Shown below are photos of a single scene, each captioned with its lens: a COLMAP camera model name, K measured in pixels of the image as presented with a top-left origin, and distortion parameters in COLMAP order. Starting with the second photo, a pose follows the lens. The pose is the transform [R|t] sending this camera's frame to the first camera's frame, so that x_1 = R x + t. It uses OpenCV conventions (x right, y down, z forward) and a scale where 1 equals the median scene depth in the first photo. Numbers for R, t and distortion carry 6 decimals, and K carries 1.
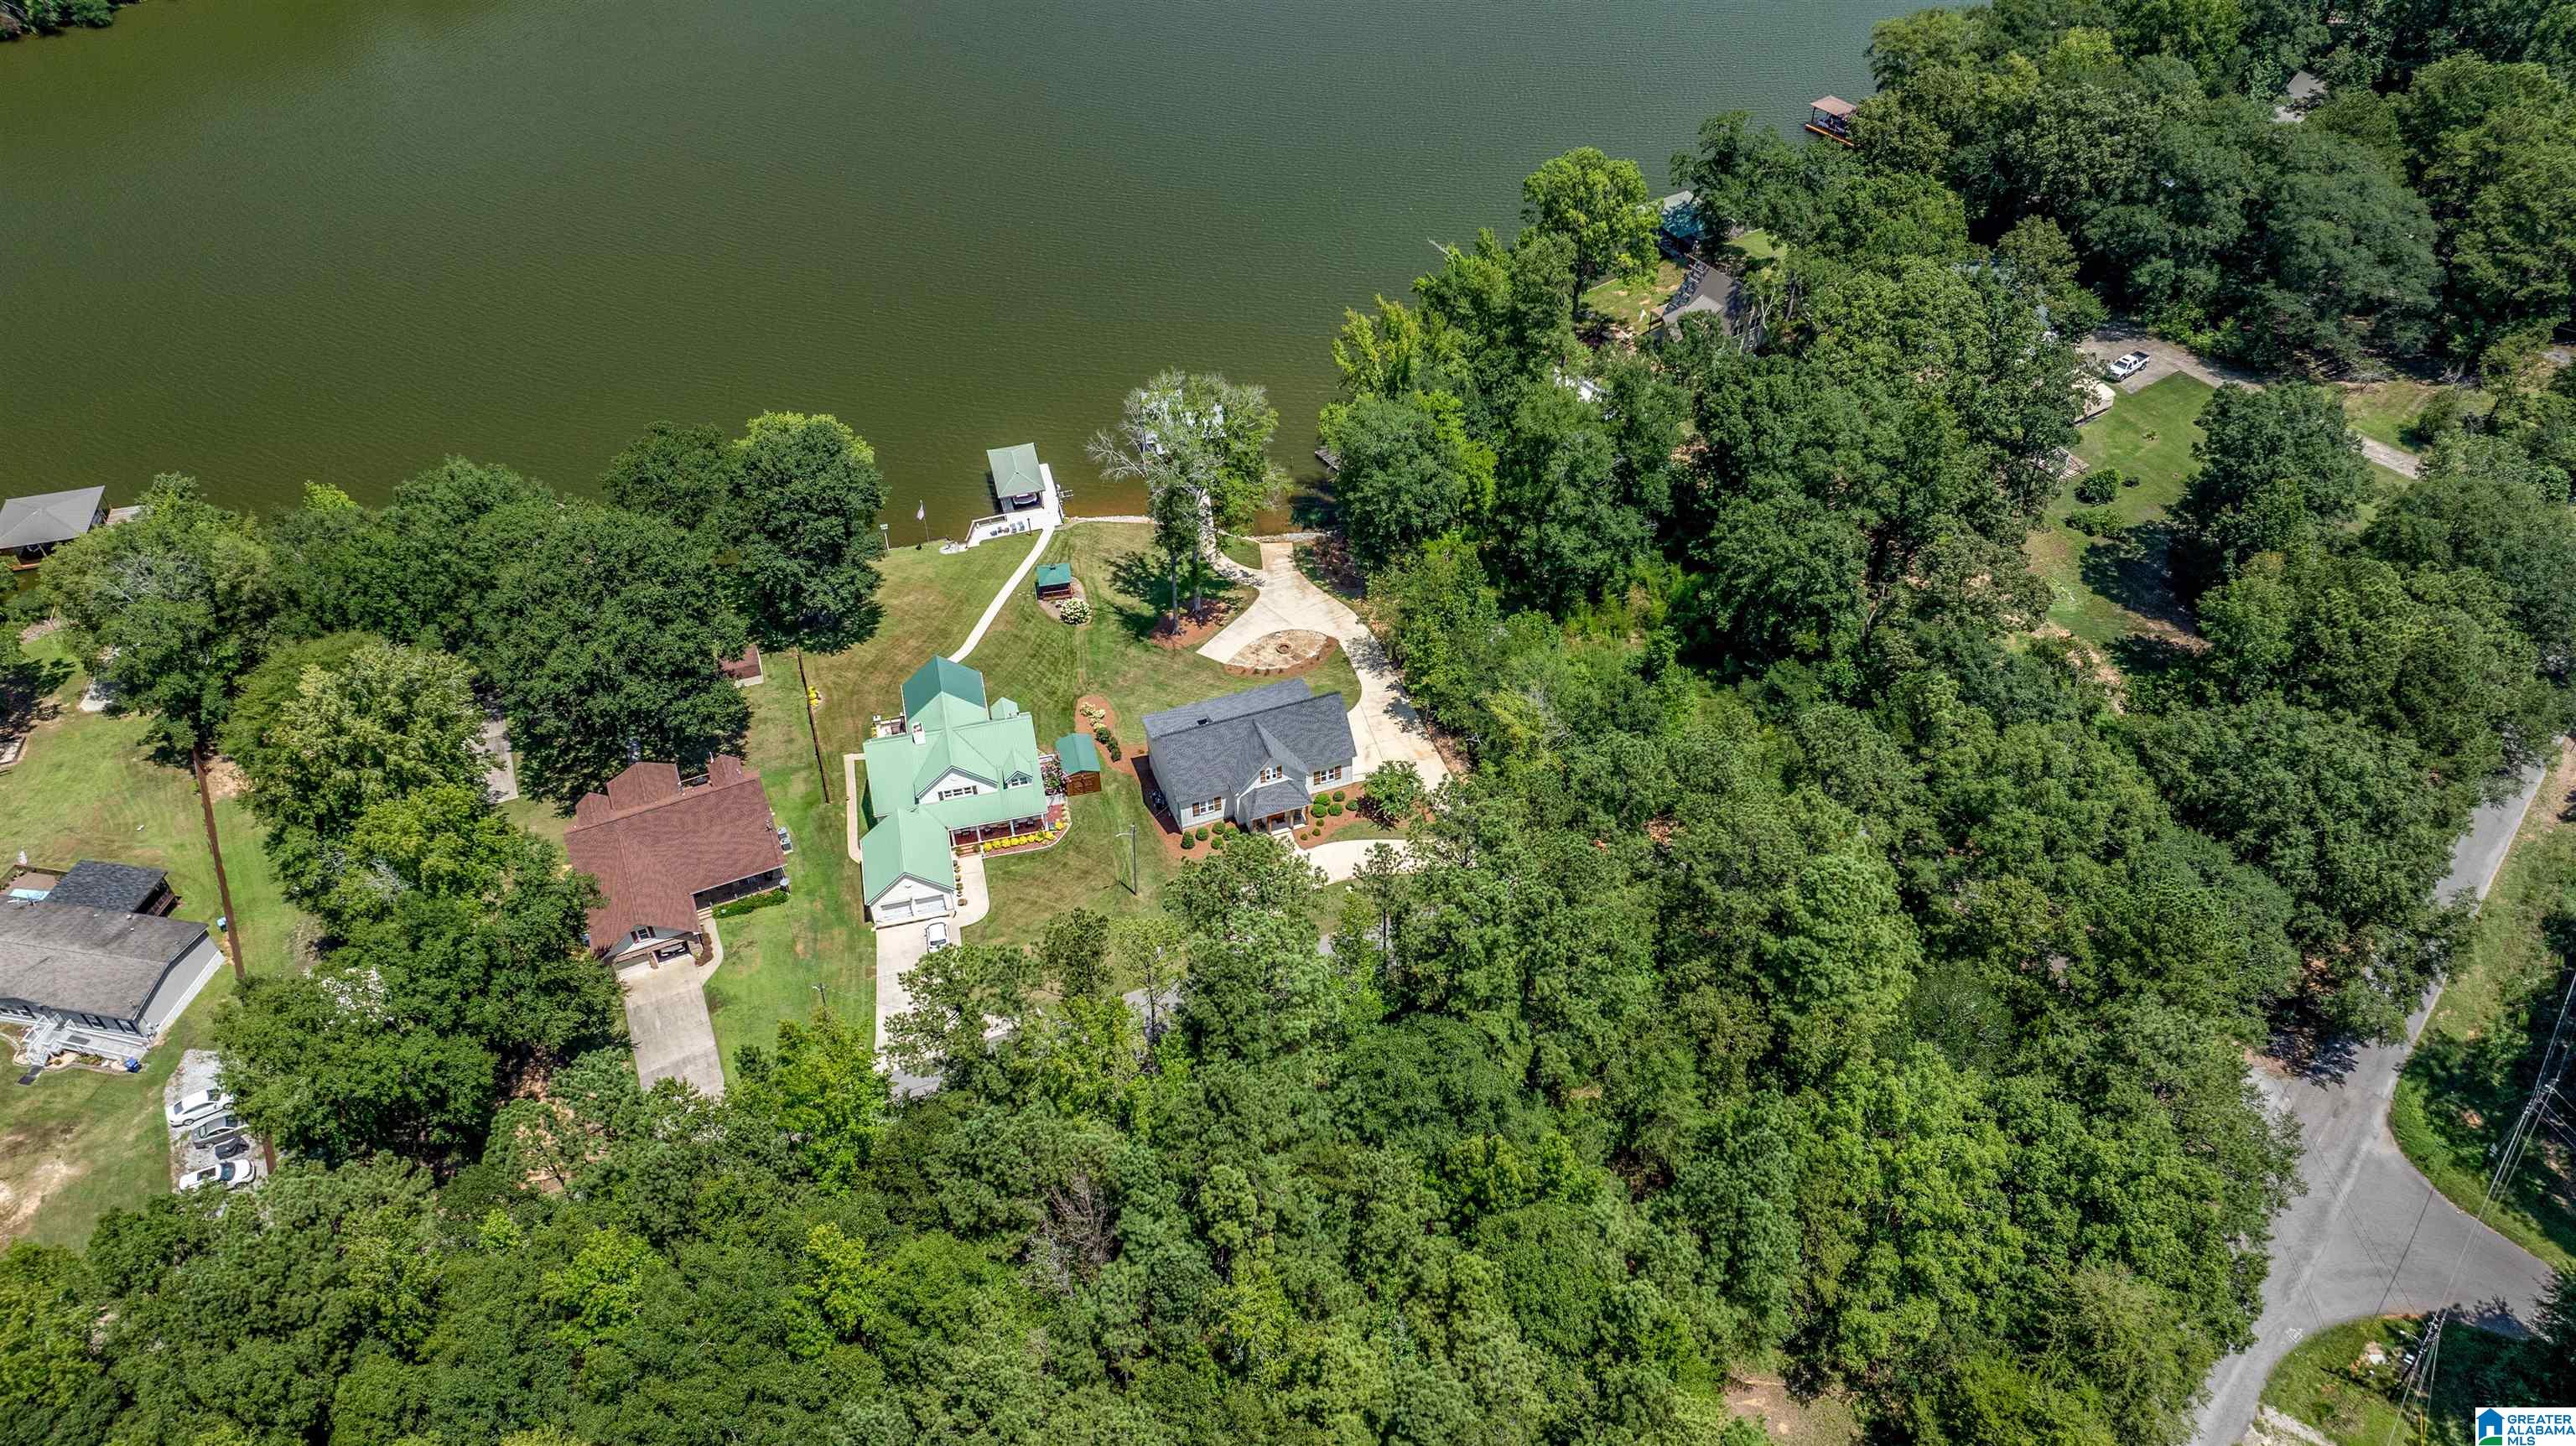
lens RADIAL K [[1838.5, 0, 1330.0], [0, 1838.5, 710.1], [0, 0, 1]] dist [-0.022820, 0.007054]
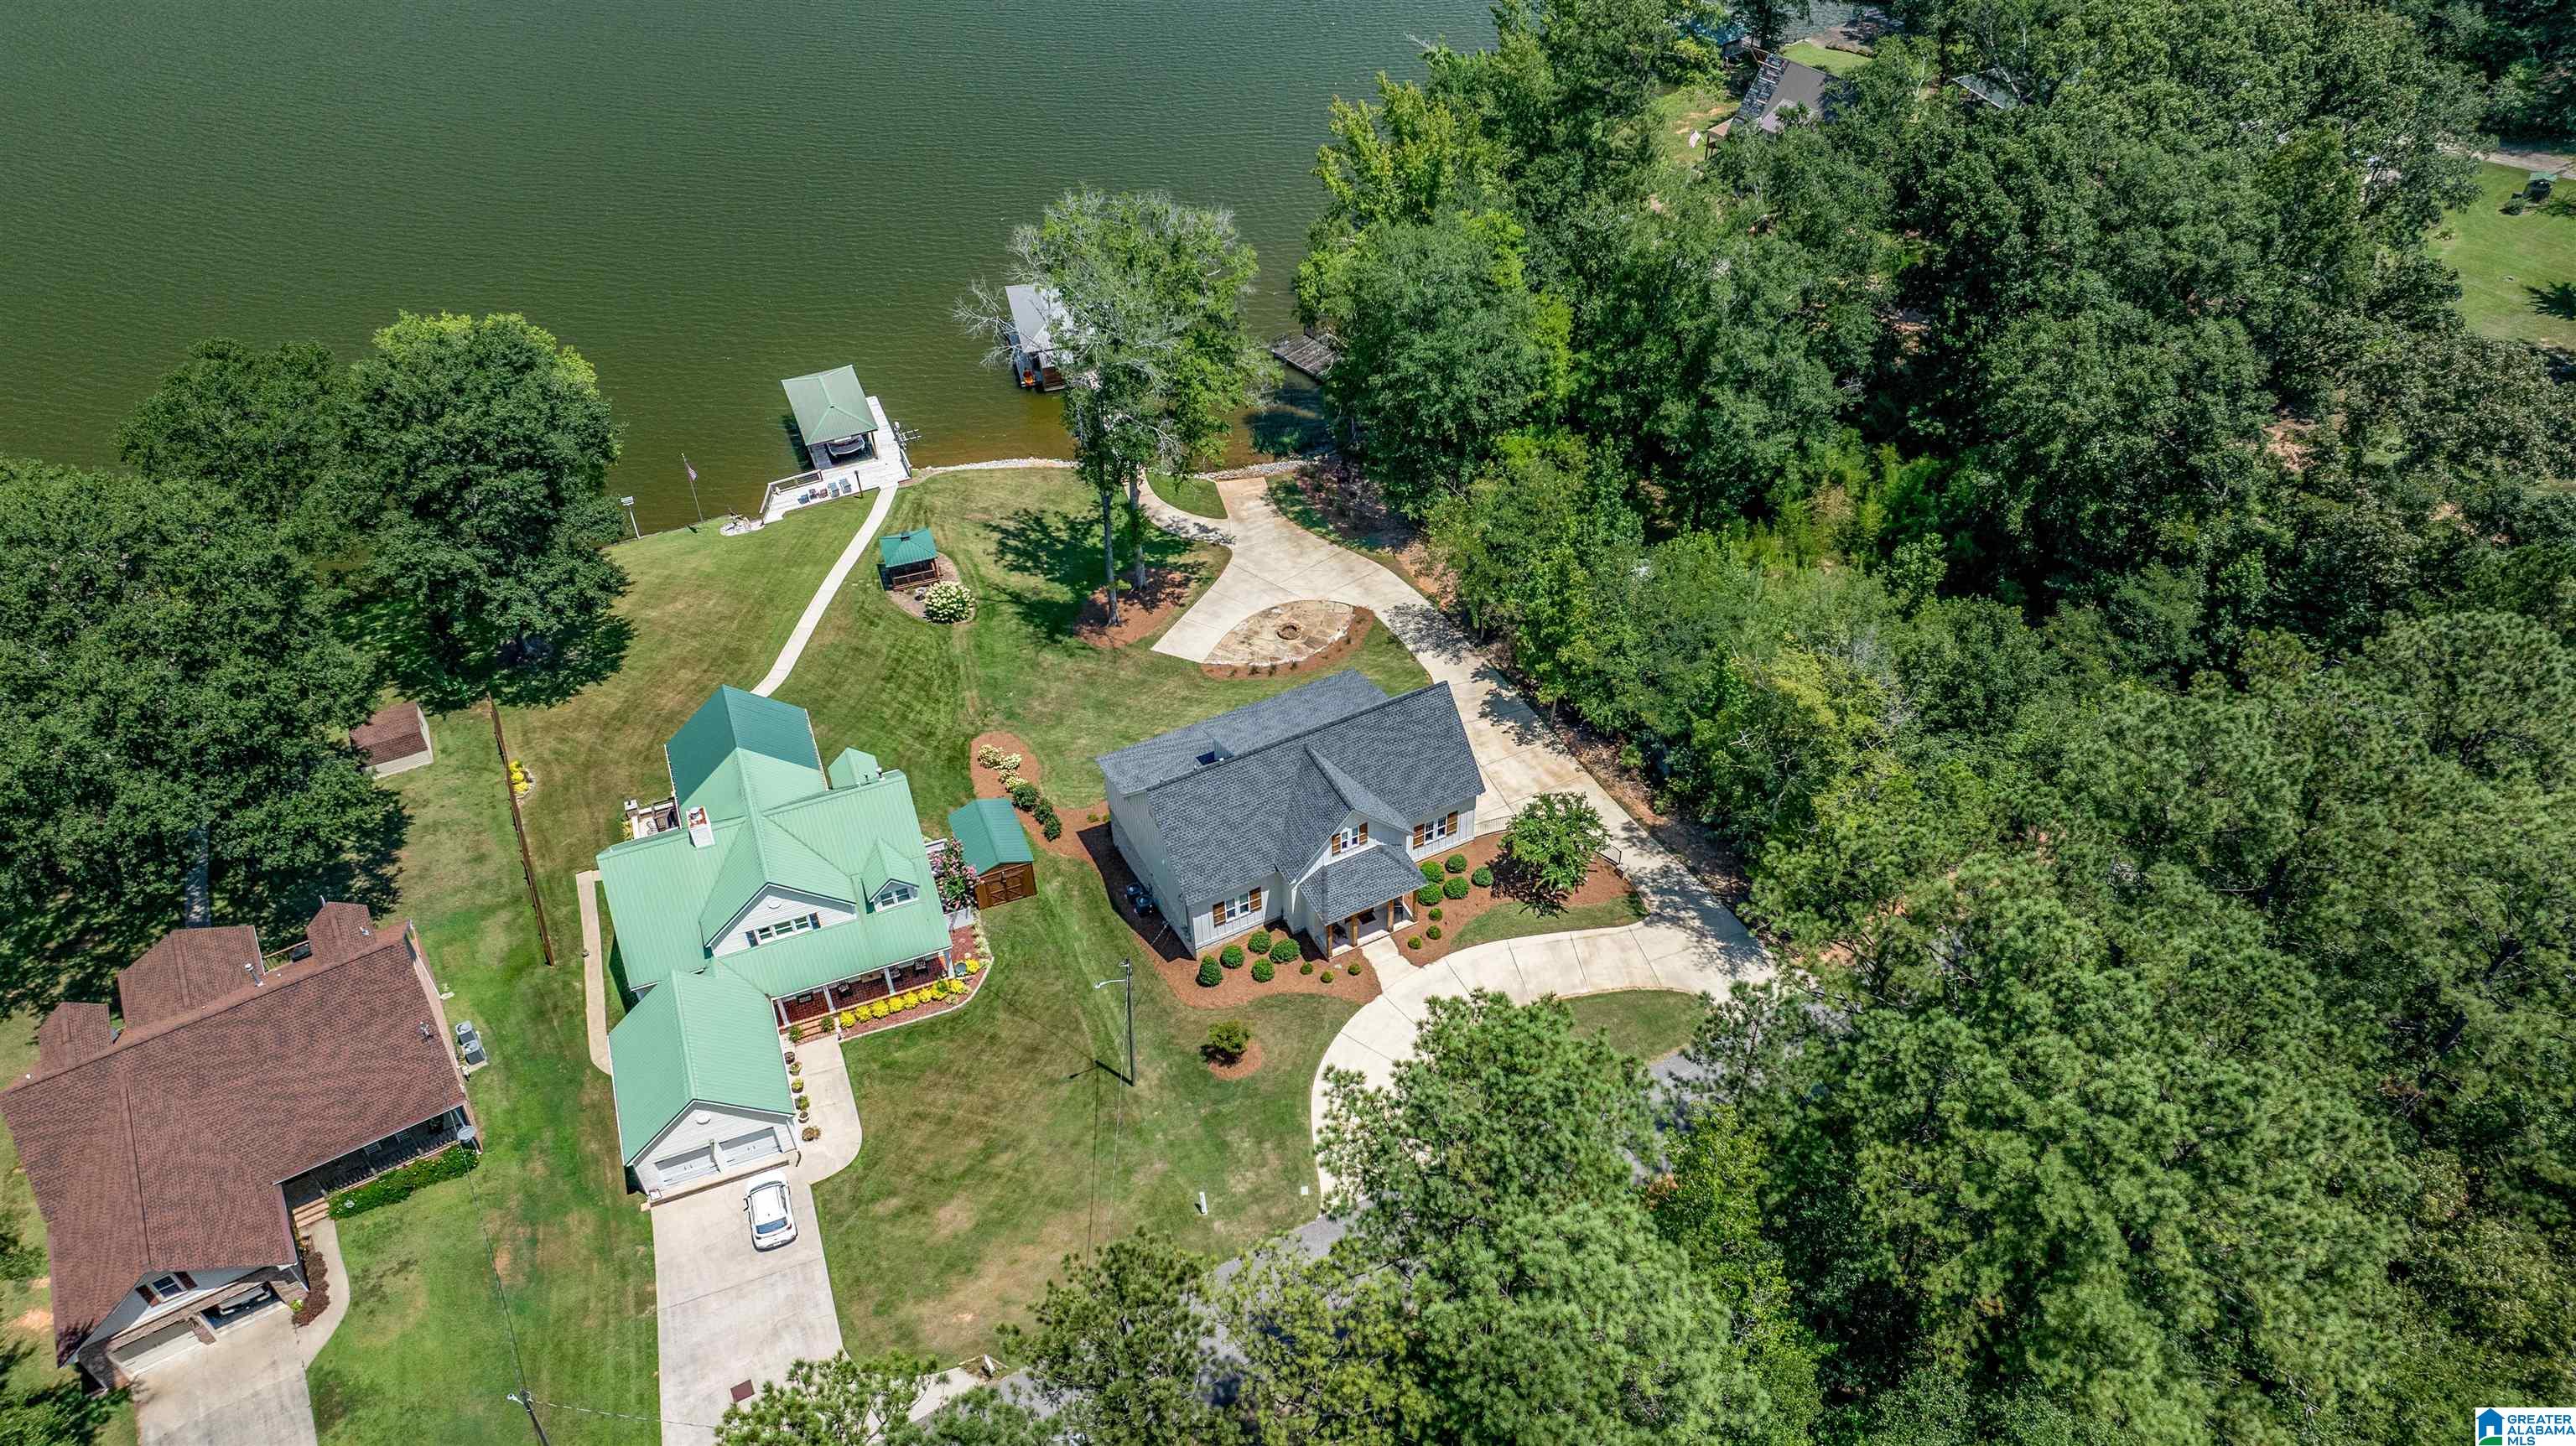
lens RADIAL K [[1838.5, 0, 1320.2], [0, 1838.5, 706.3], [0, 0, 1]] dist [-0.022820, 0.007054]
pose [[0.991570, -0.091442, 0.091801, -0.081235], [0.092858, 0.995616, -0.011267, 0.000110], [-0.090368, 0.019697, 0.995714, 0.404775]]
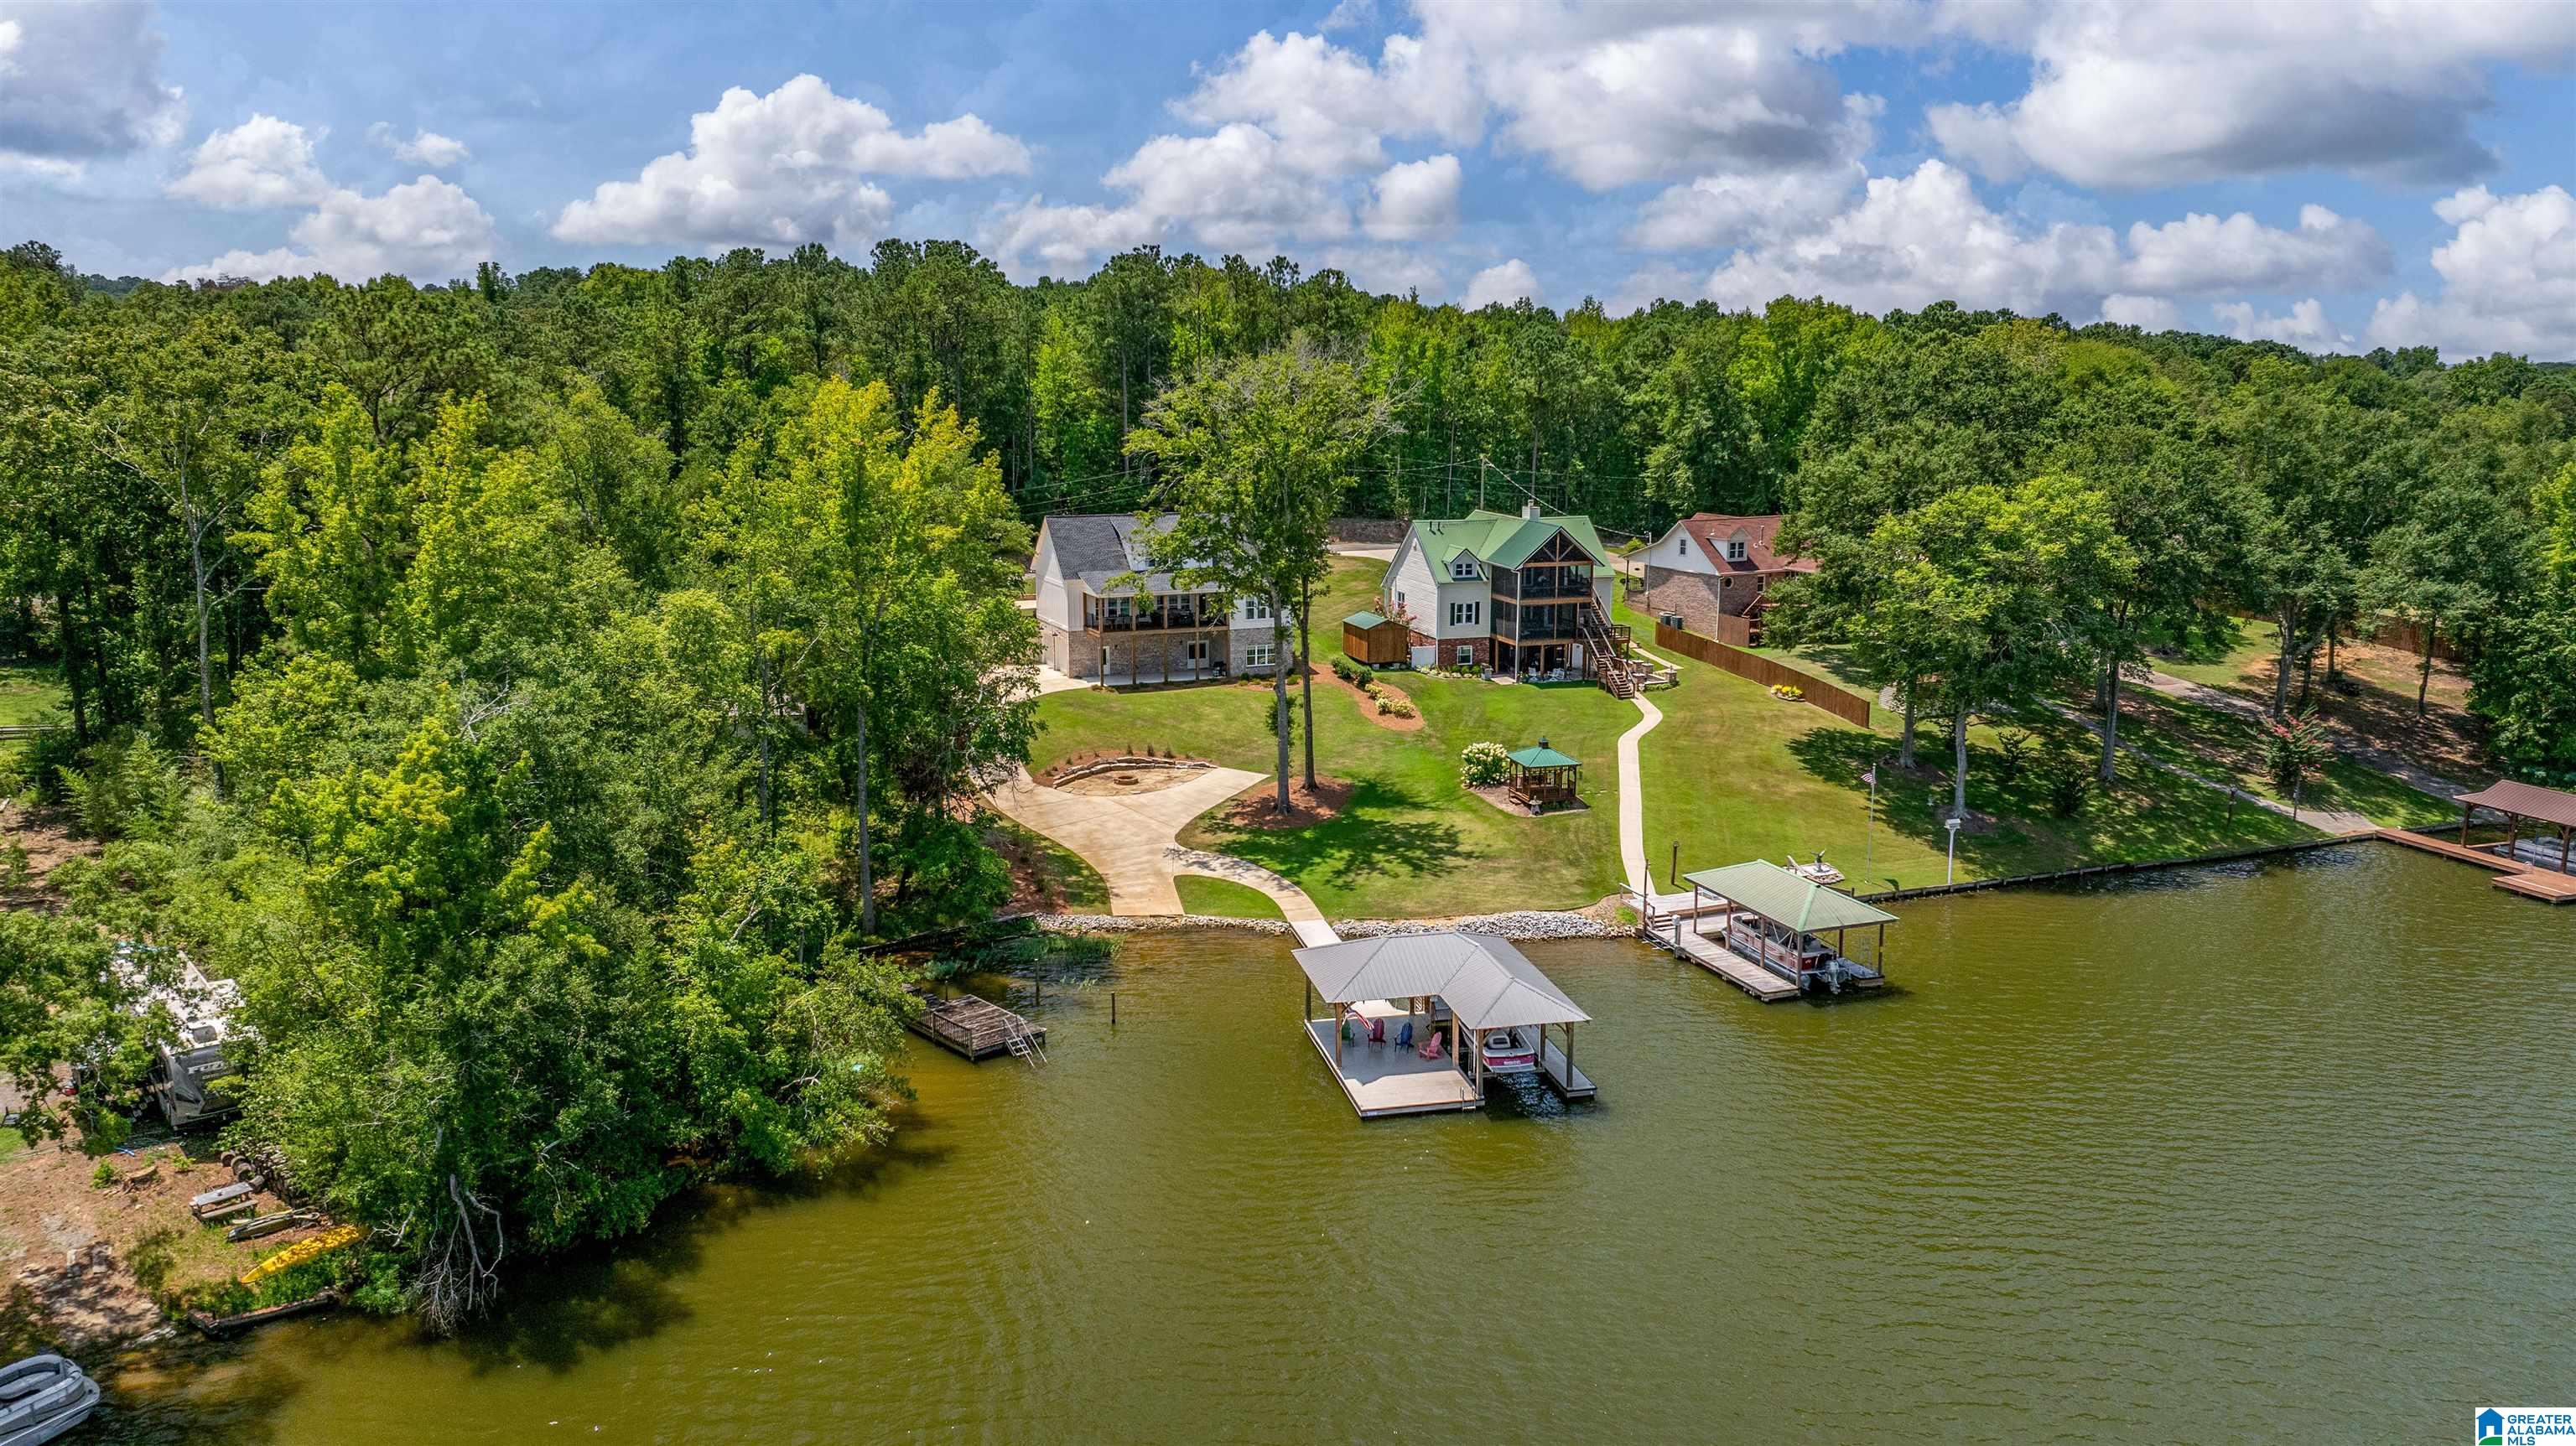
lens RADIAL K [[1838.5, 0, 1309.7], [0, 1838.5, 714.2], [0, 0, 1]] dist [-0.022820, 0.007054]
pose [[-0.996409, 0.014254, -0.083461, -0.038879], [-0.058083, 0.602146, 0.796271, -0.579131], [0.061605, 0.798259, -0.599156, 1.465177]]
